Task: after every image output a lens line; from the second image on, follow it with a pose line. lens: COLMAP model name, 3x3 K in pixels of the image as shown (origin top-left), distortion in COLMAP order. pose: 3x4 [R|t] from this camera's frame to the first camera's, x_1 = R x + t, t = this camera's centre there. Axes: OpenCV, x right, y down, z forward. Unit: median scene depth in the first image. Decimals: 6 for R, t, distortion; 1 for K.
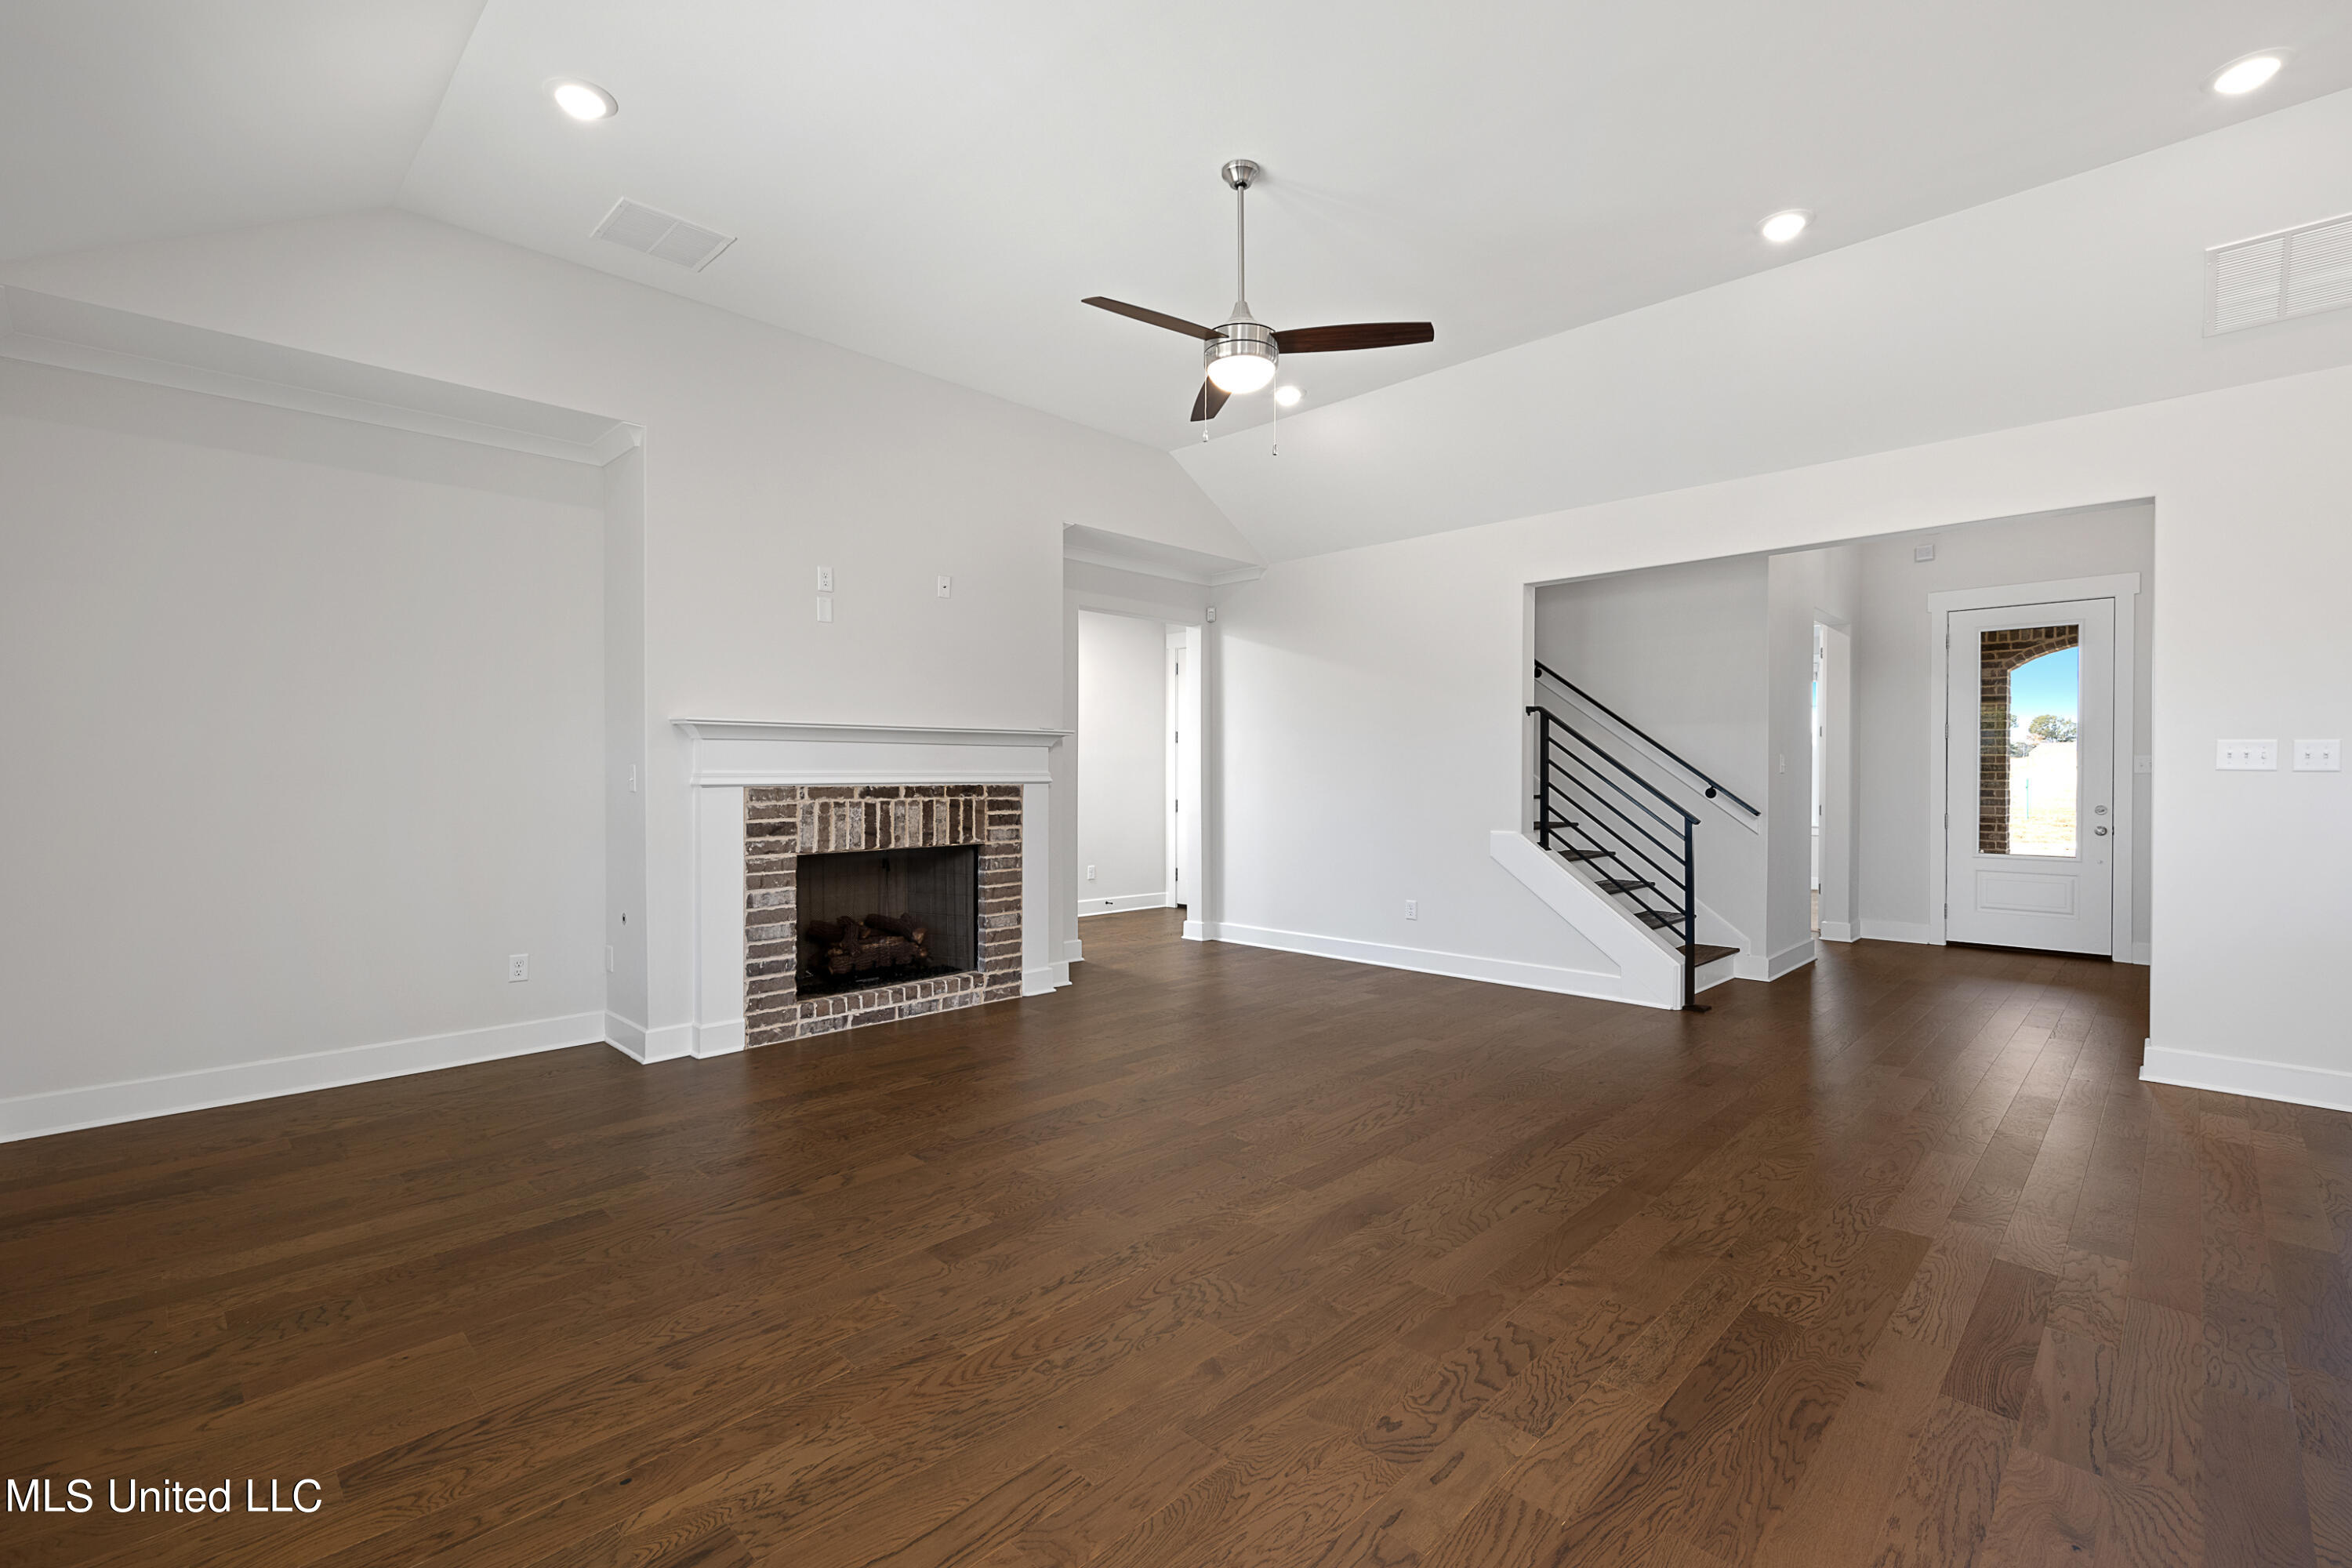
lens RADIAL K [[1016.6, 0, 1185.3], [0, 1016.6, 775.3], [0, 0, 1]] dist [0.000463, 0.000676]
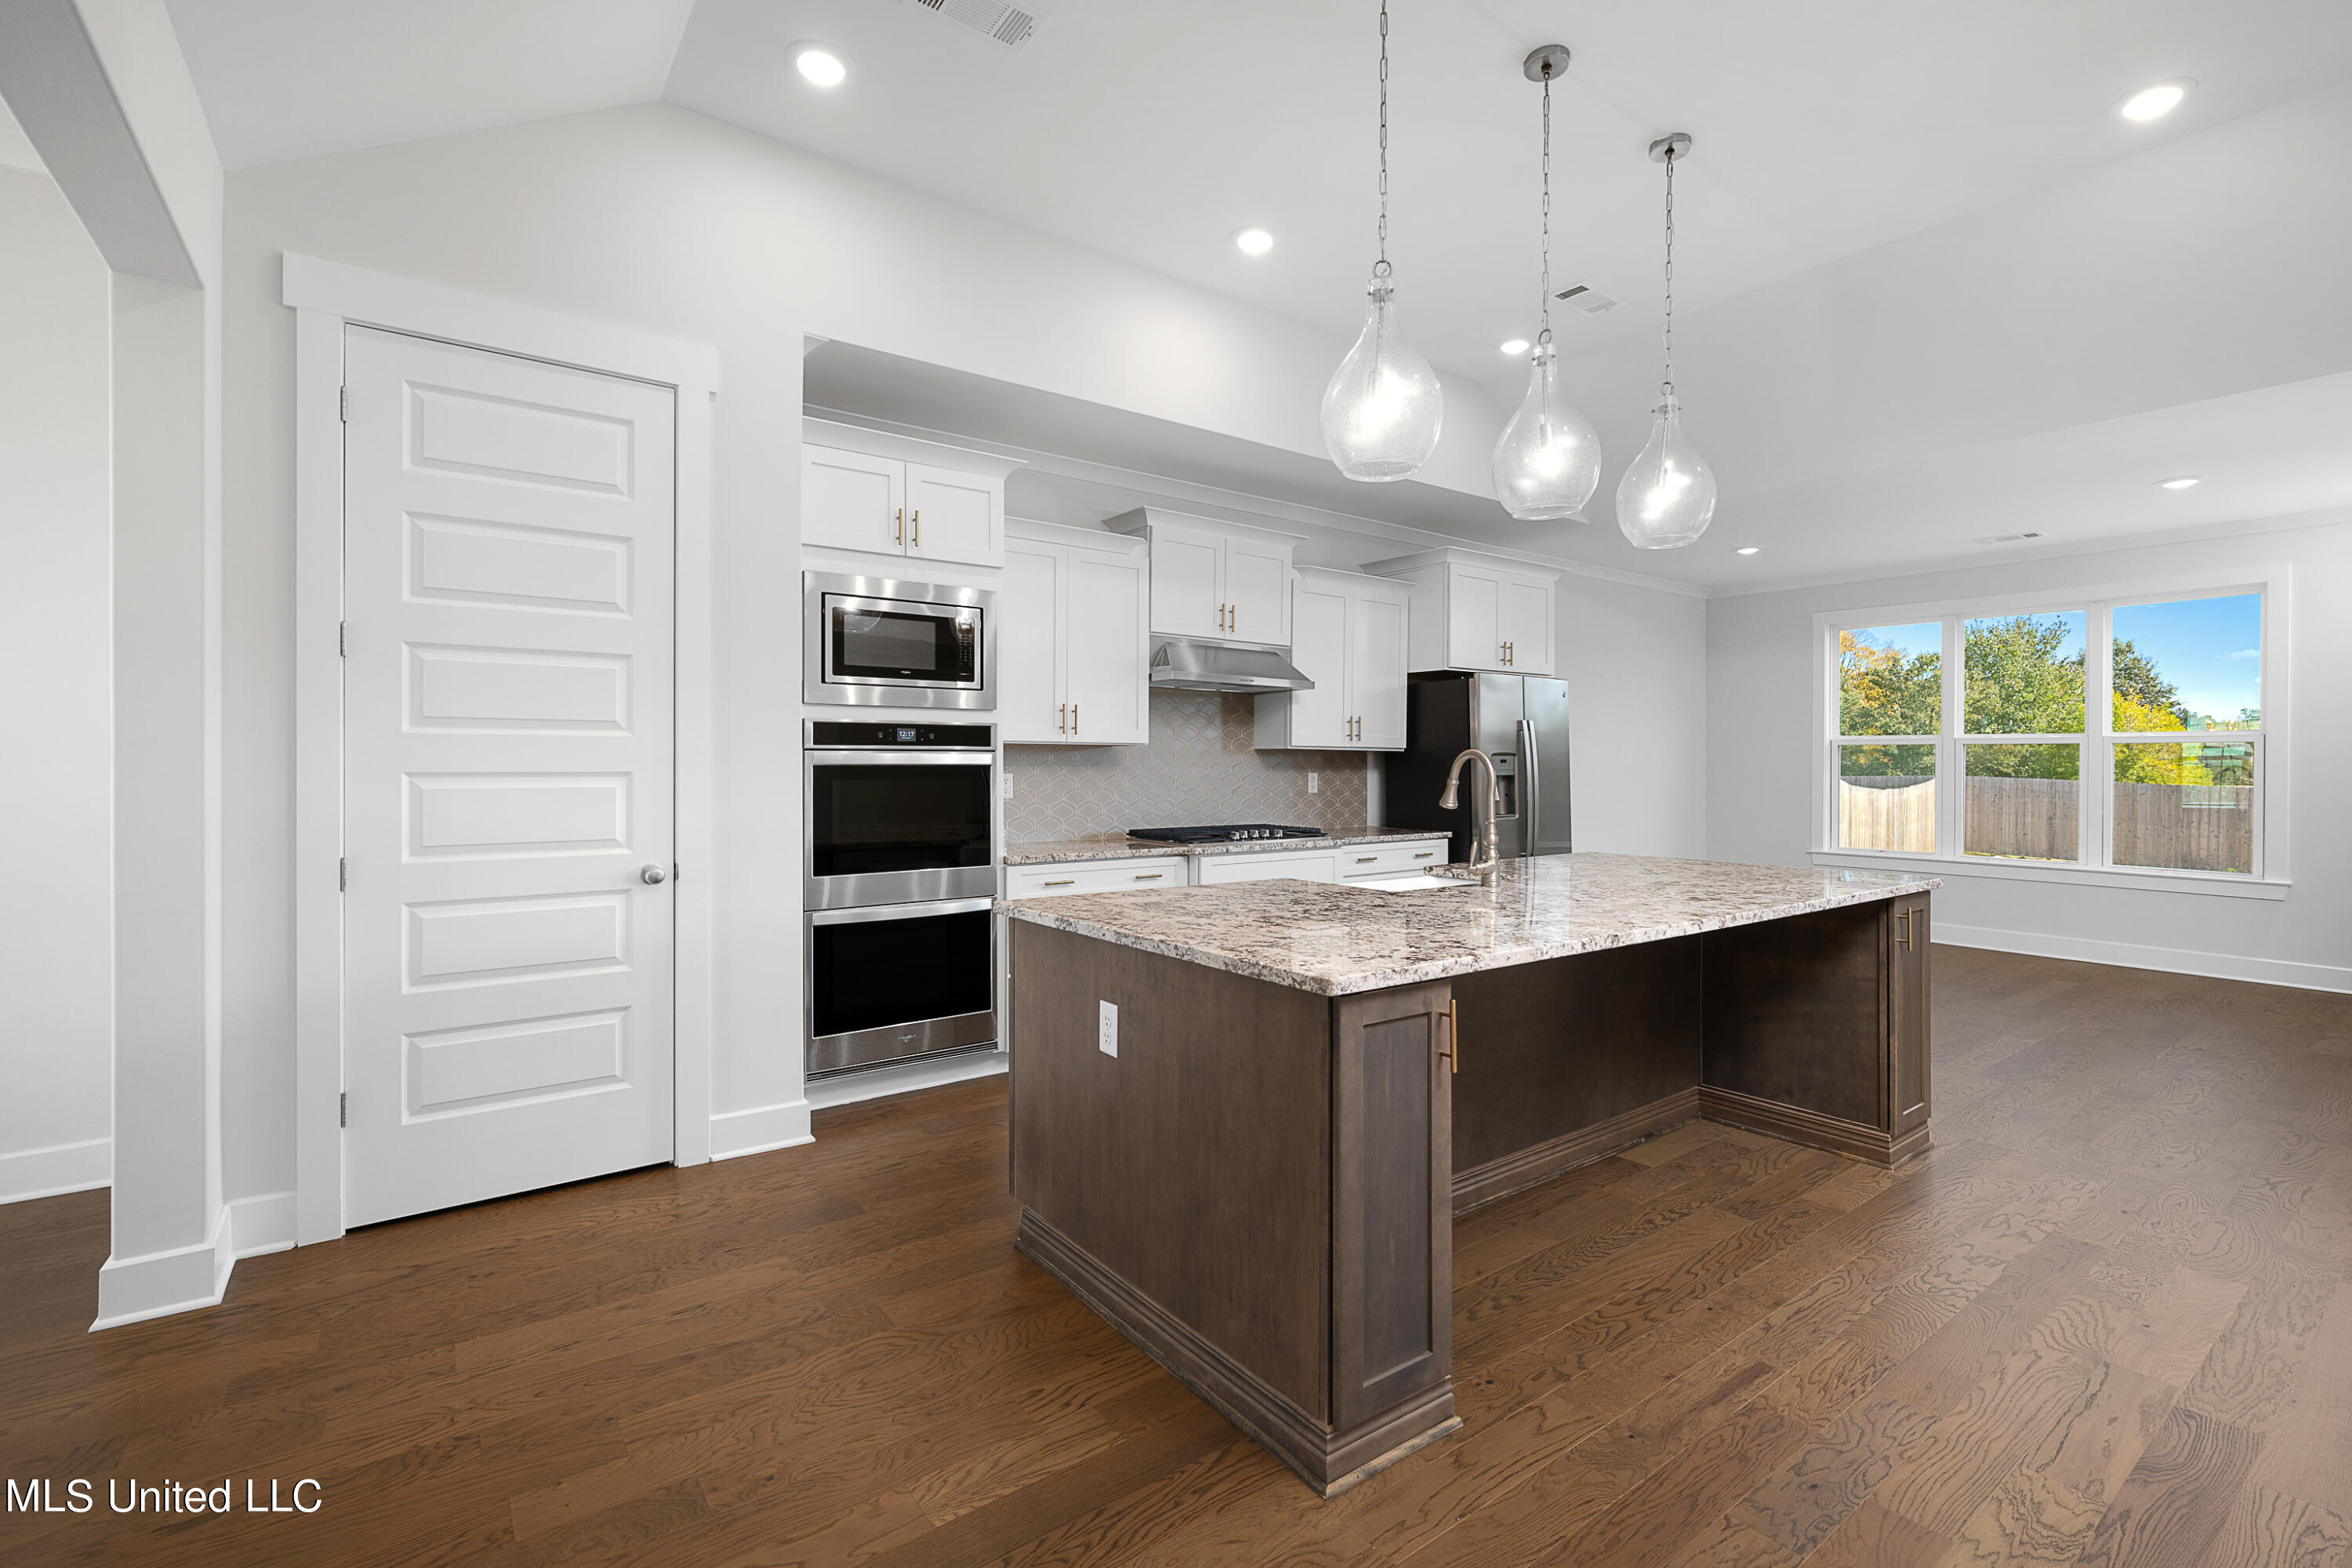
lens RADIAL K [[1030.7, 0, 1146.7], [0, 1030.7, 766.9], [0, 0, 1]] dist [-0.001968, -0.000198]
pose [[-0.985598, -0.004006, 0.169058, 0.653071], [-0.002928, 0.999974, 0.006630, -0.004778], [-0.169080, 0.006040, -0.985584, 0.858710]]
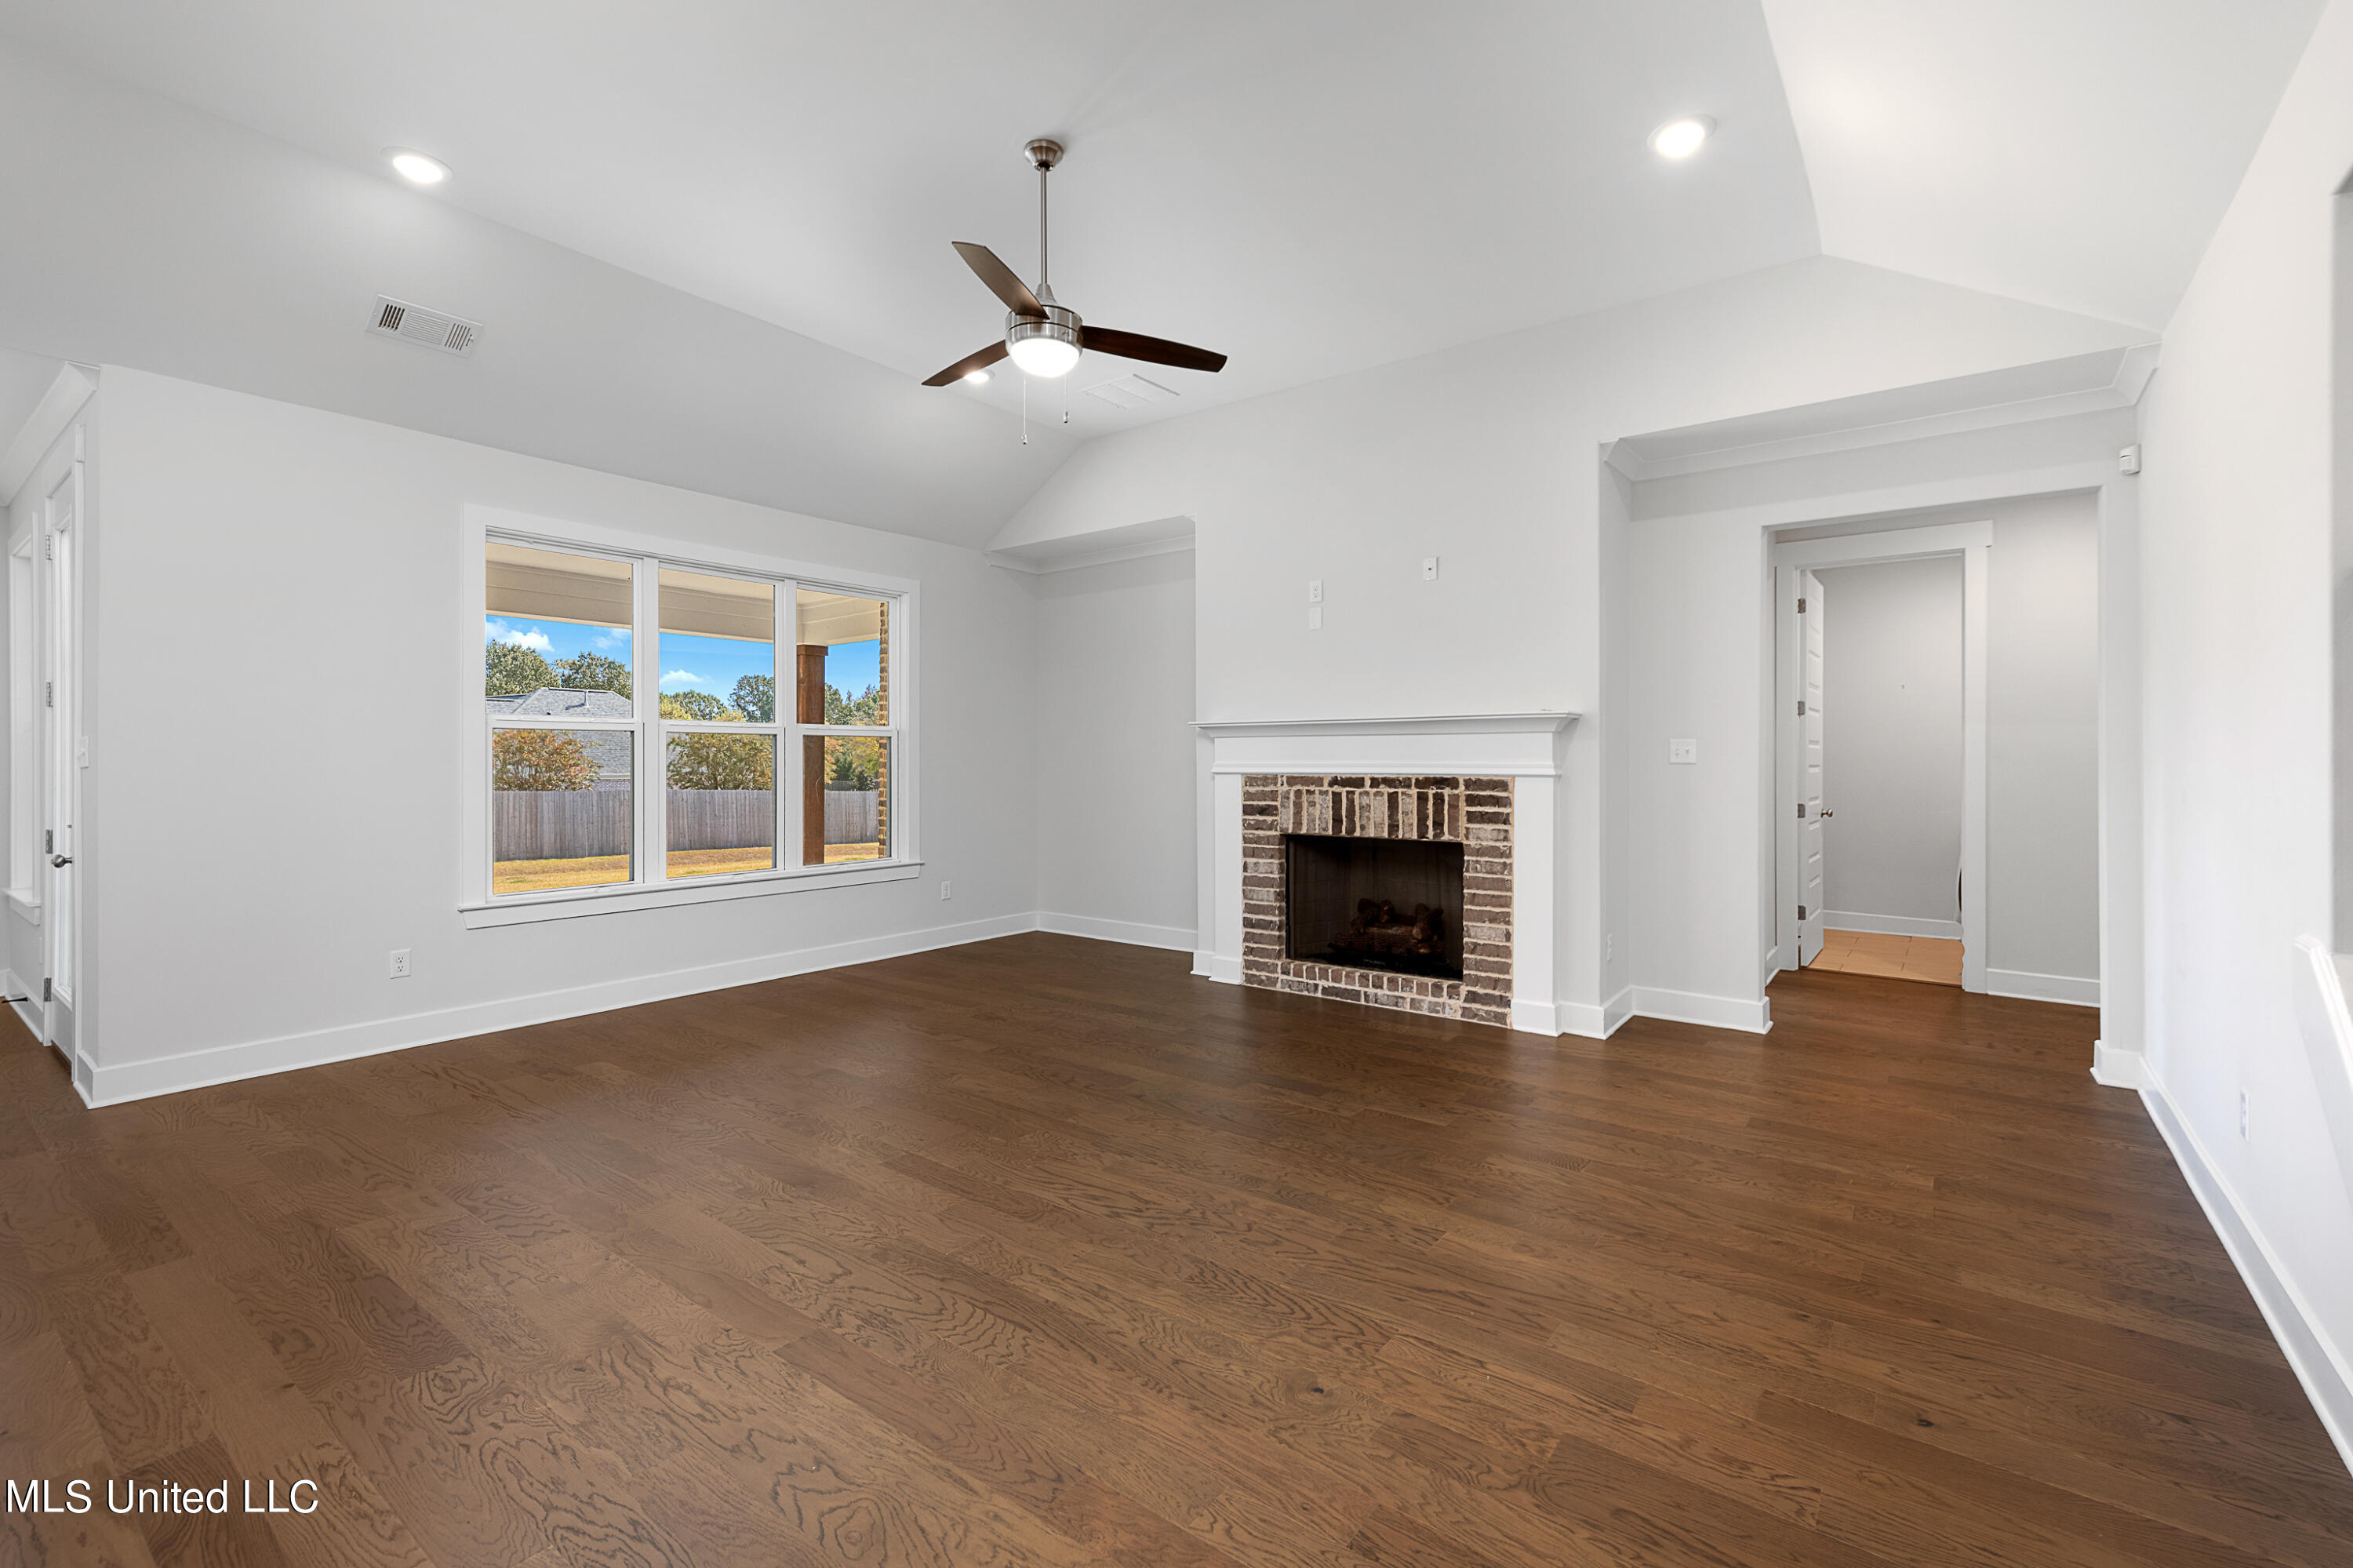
lens RADIAL K [[1015.8, 0, 1202.8], [0, 1015.8, 756.4], [0, 0, 1]] dist [0.013696, 0.000371]
pose [[0.141037, -0.003642, -0.989998, 0.740773], [-0.001164, 0.999992, -0.003844, -0.005814], [0.990004, 0.001695, 0.141031, 0.720167]]
